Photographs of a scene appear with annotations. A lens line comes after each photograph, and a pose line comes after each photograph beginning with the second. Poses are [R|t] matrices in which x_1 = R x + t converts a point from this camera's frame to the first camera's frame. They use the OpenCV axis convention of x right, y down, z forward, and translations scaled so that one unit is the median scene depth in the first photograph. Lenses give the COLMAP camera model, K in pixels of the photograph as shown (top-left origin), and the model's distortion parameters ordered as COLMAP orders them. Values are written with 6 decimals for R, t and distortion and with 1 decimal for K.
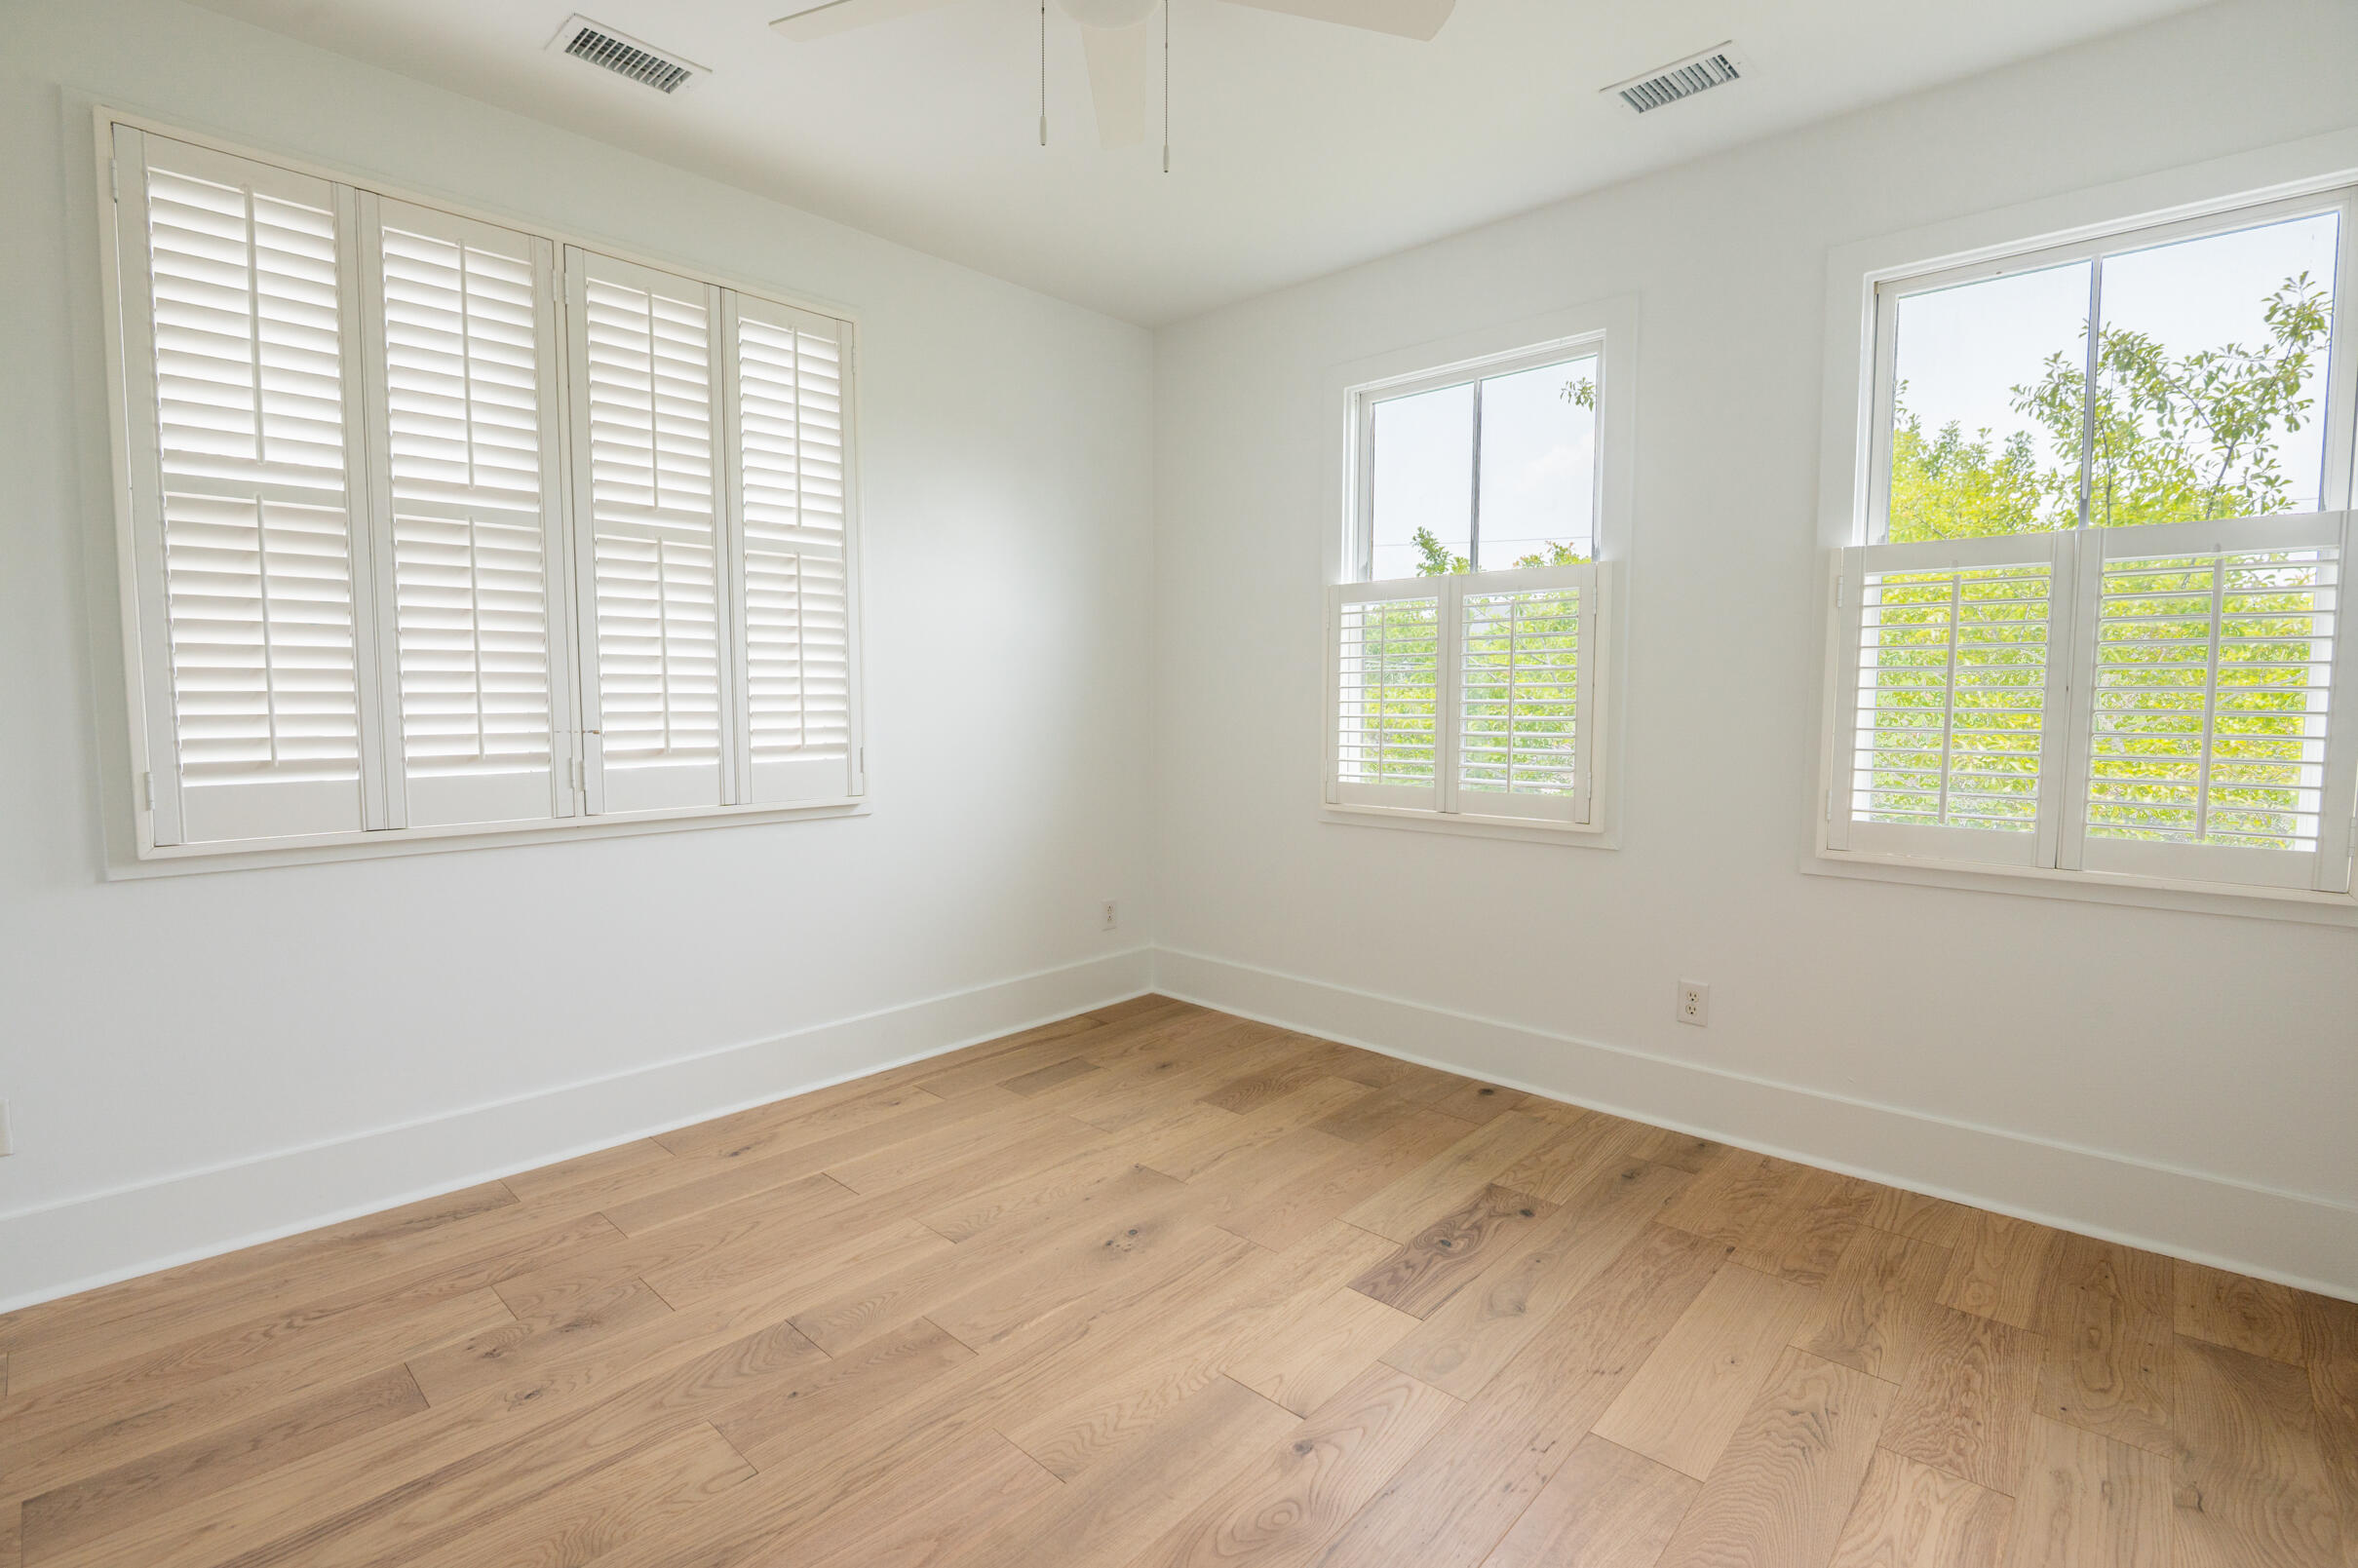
lens RADIAL K [[1080.0, 0, 1179.0], [0, 1080.0, 784.0], [0, 0, 1]] dist [0.000513, -0.014759]
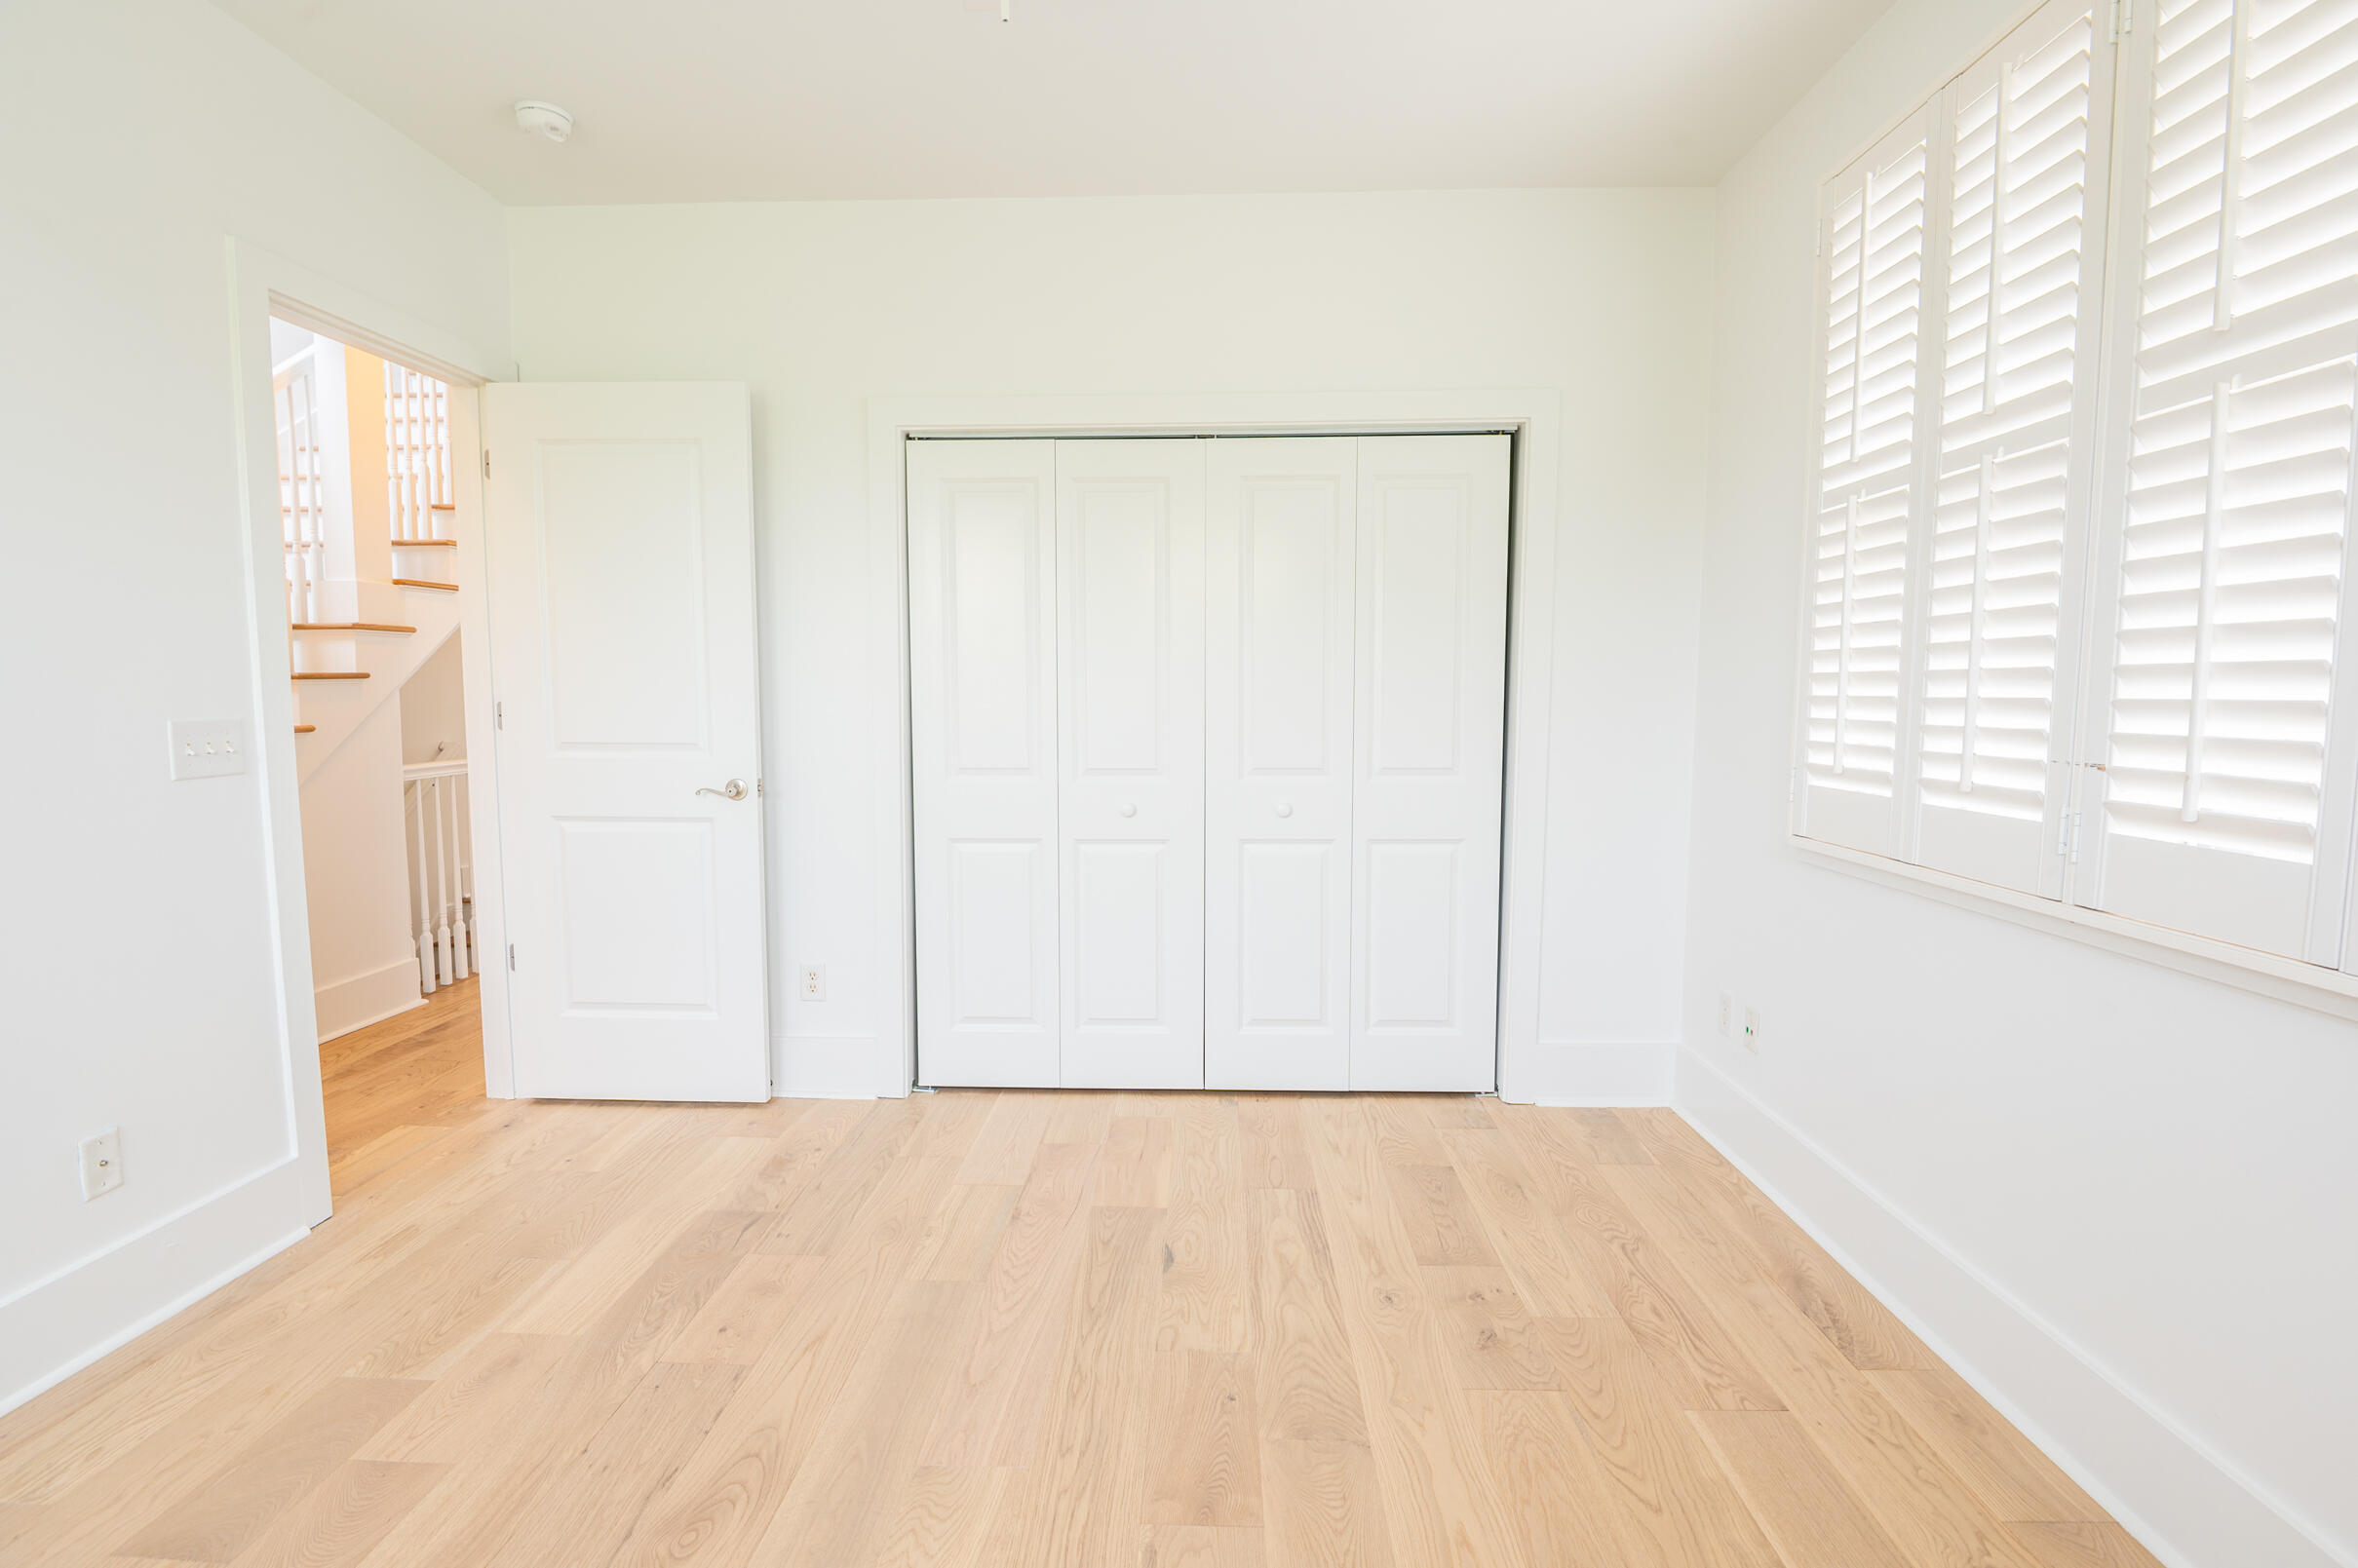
lens RADIAL K [[1080.0, 0, 1179.0], [0, 1080.0, 784.0], [0, 0, 1]] dist [0.000513, -0.014759]
pose [[-0.758473, 0.050316, -0.649759, 0.274628], [-0.053799, 0.988778, 0.139369, -0.123288], [0.649480, 0.140664, -0.747255, 1.477961]]
